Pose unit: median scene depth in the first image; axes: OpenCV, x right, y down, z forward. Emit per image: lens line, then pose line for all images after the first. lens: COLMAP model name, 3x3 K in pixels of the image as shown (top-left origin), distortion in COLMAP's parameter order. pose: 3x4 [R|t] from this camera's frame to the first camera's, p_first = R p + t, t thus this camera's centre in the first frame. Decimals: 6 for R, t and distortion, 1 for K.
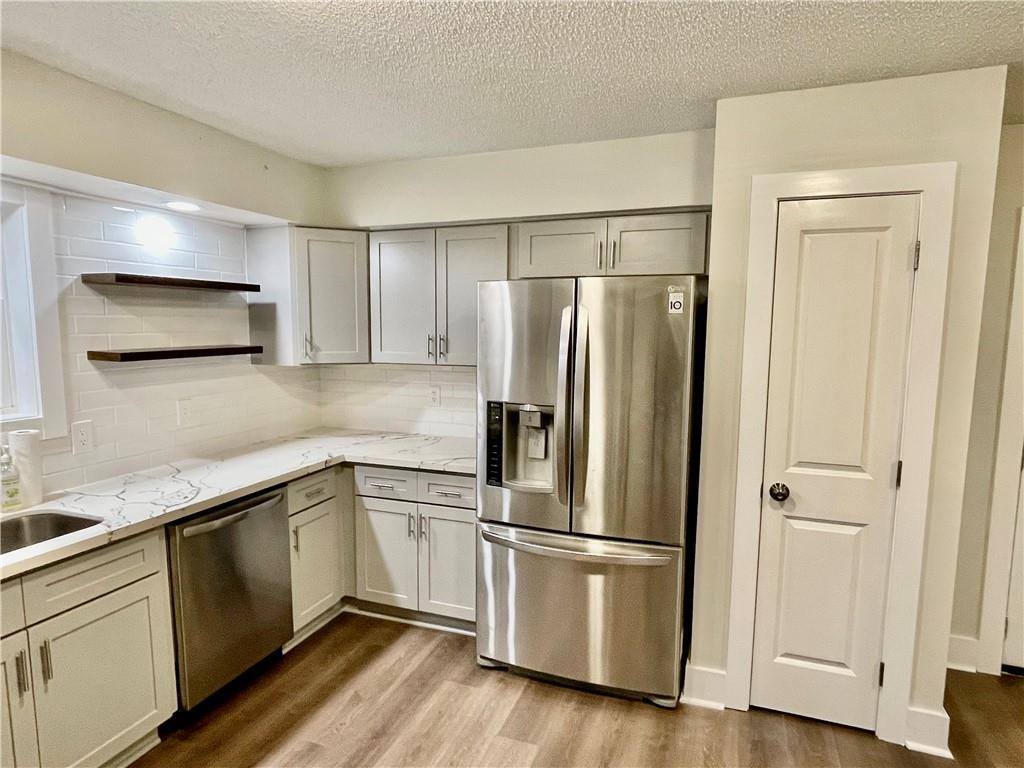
lens RADIAL K [[604.2, 0, 515.4], [0, 604.2, 392.9], [0, 0, 1]] dist [-0.001279, -0.005014]
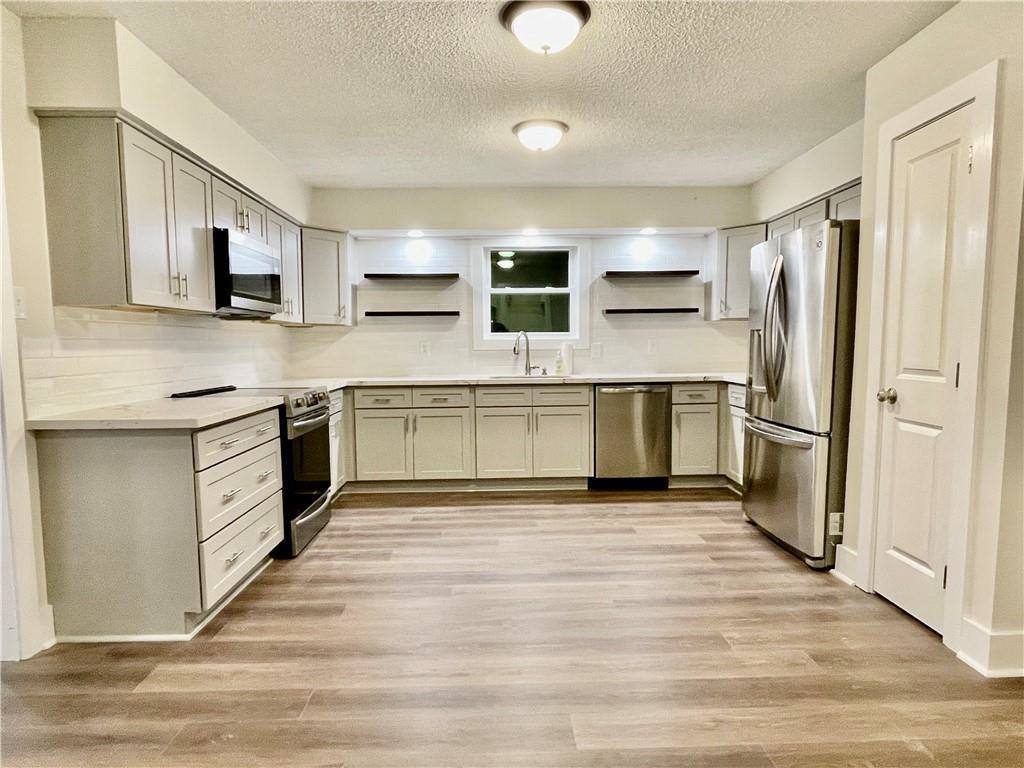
lens RADIAL K [[604.2, 0, 508.7], [0, 604.2, 391.7], [0, 0, 1]] dist [-0.001279, -0.005014]
pose [[0.373892, 0.066612, -0.925077, 1.075401], [-0.093130, 0.995073, 0.034011, 0.163912], [0.922785, 0.073436, 0.378253, -0.074350]]
